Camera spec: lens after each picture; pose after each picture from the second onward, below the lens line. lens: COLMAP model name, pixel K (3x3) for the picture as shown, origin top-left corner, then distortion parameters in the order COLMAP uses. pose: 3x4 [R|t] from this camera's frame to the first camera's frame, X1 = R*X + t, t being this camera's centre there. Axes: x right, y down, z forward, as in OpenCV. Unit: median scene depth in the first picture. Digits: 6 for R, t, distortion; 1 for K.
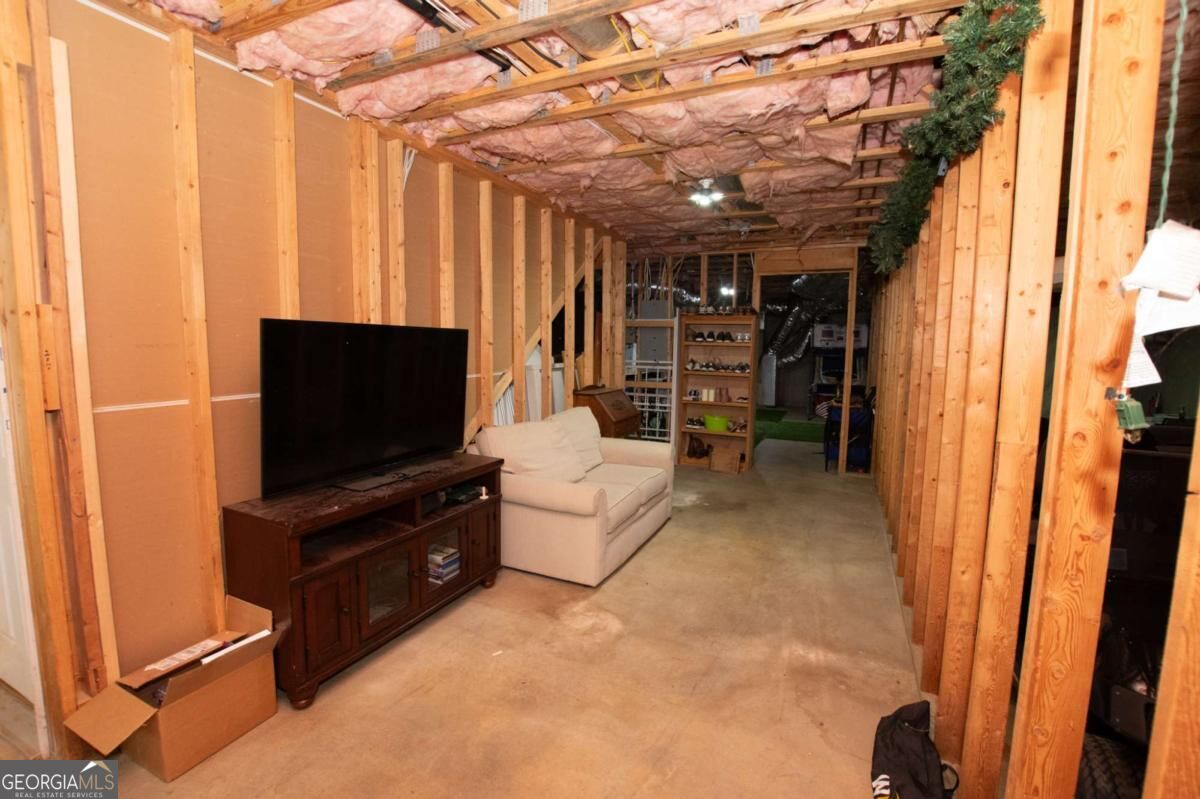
lens RADIAL K [[529.9, 0, 603.8], [0, 529.9, 401.1], [0, 0, 1]] dist [-0.036696, 0.007895]
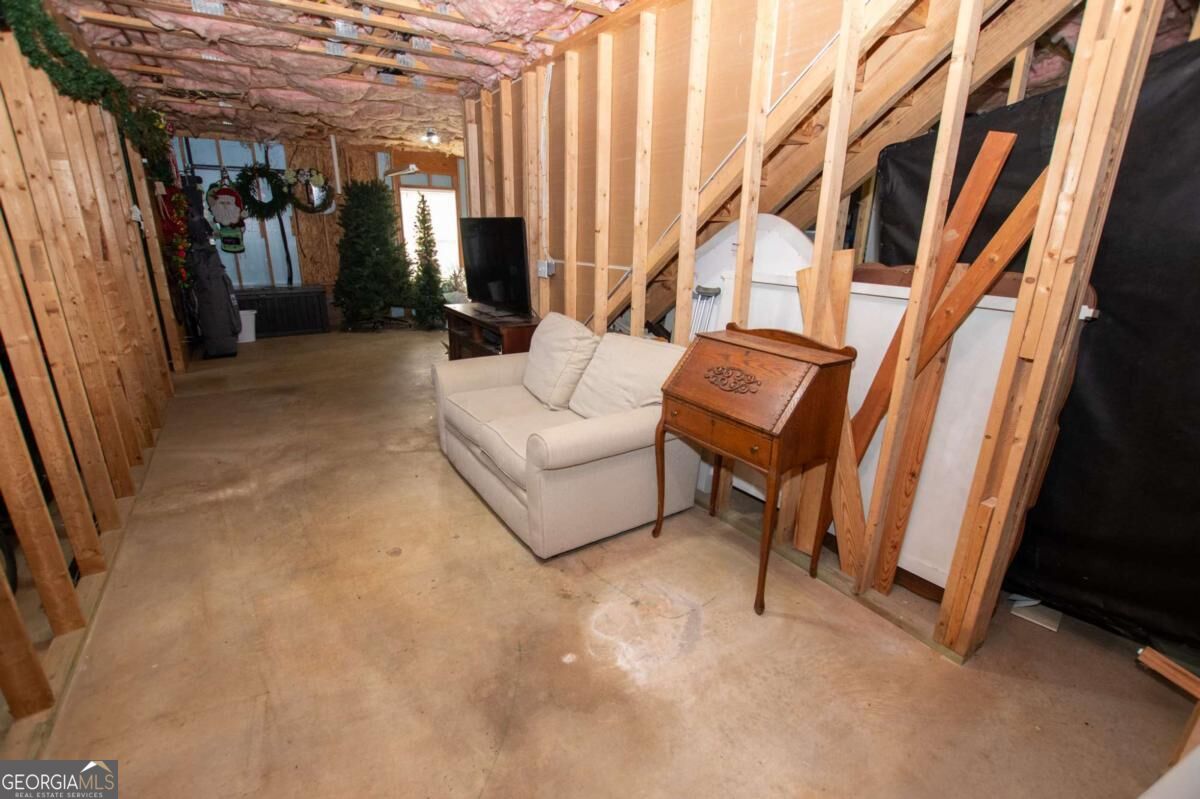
lens RADIAL K [[529.9, 0, 603.8], [0, 529.9, 401.1], [0, 0, 1]] dist [-0.036696, 0.007895]
pose [[-0.531791, 0.237390, -0.812923, 0.810421], [-0.112129, 0.931721, 0.345432, -0.204376], [0.839420, 0.274850, -0.468863, 2.086975]]
